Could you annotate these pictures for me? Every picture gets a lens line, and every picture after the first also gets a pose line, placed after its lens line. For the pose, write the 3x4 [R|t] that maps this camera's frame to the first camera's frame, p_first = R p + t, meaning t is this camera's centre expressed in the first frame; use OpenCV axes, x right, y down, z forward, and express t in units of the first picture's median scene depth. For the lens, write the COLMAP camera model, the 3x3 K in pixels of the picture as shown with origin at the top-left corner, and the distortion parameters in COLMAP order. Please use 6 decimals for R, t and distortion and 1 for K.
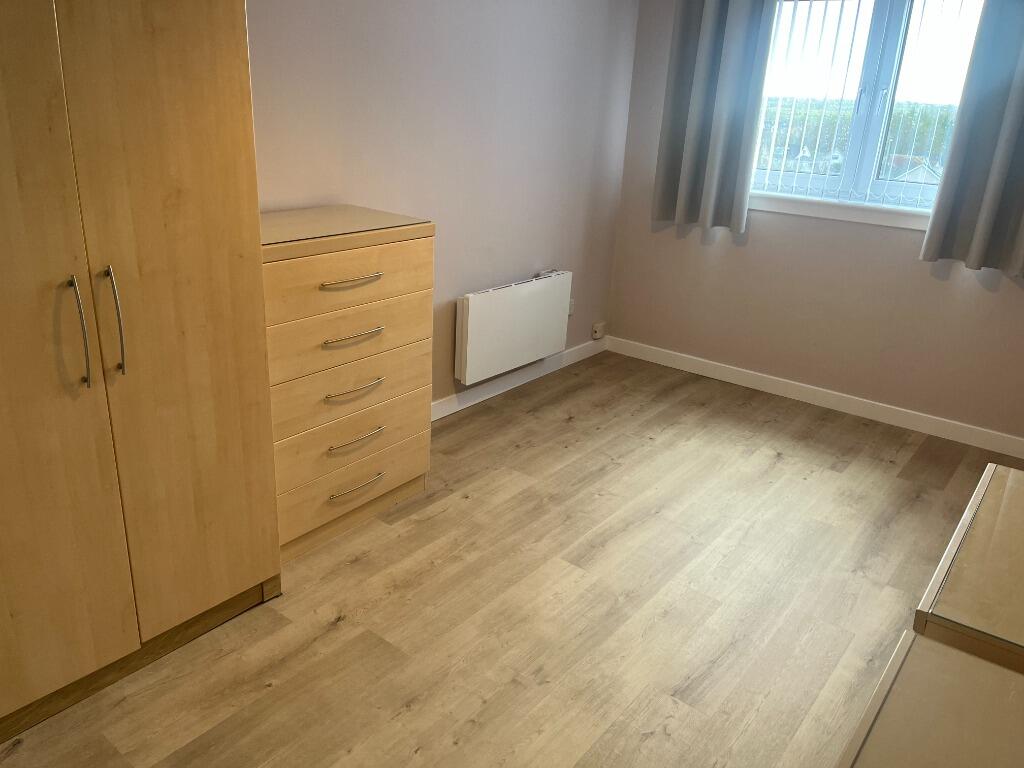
lens RADIAL K [[792.4, 0, 510.0], [0, 792.4, 381.7], [0, 0, 1]] dist [0.085976, -0.091523]
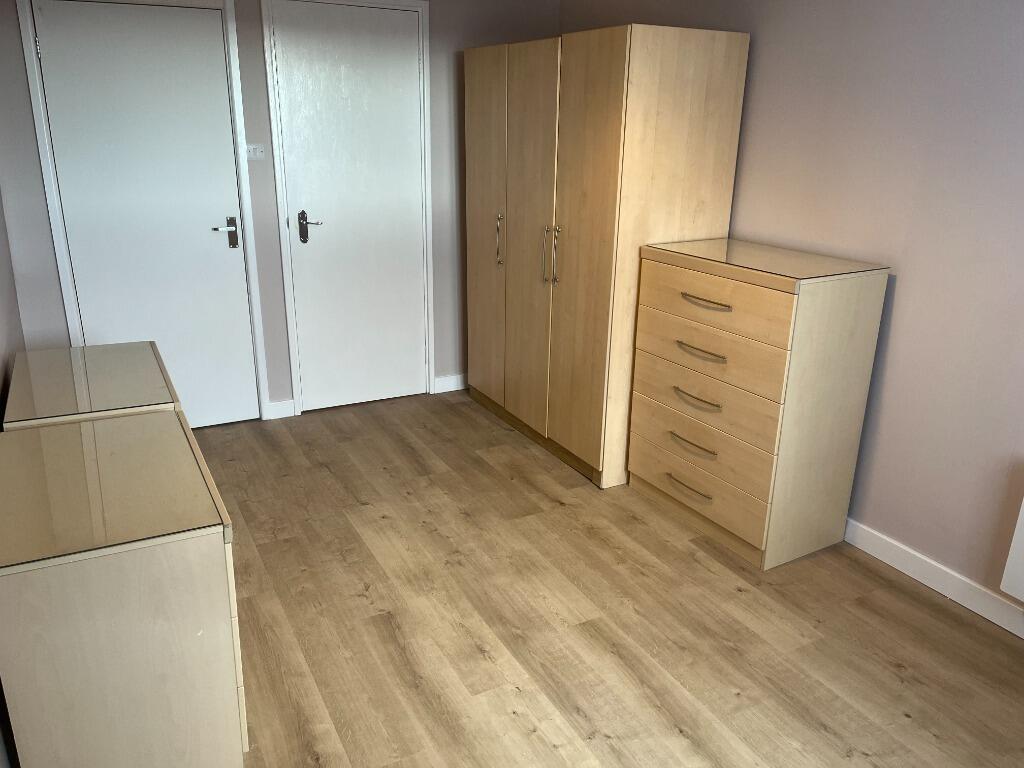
lens RADIAL K [[792.4, 0, 510.0], [0, 792.4, 381.7], [0, 0, 1]] dist [0.085976, -0.091523]
pose [[-0.402170, 0.230837, -0.885987, 0.923285], [-0.354668, 0.852860, 0.383198, -0.355422], [0.844079, 0.468342, -0.261125, 1.082452]]
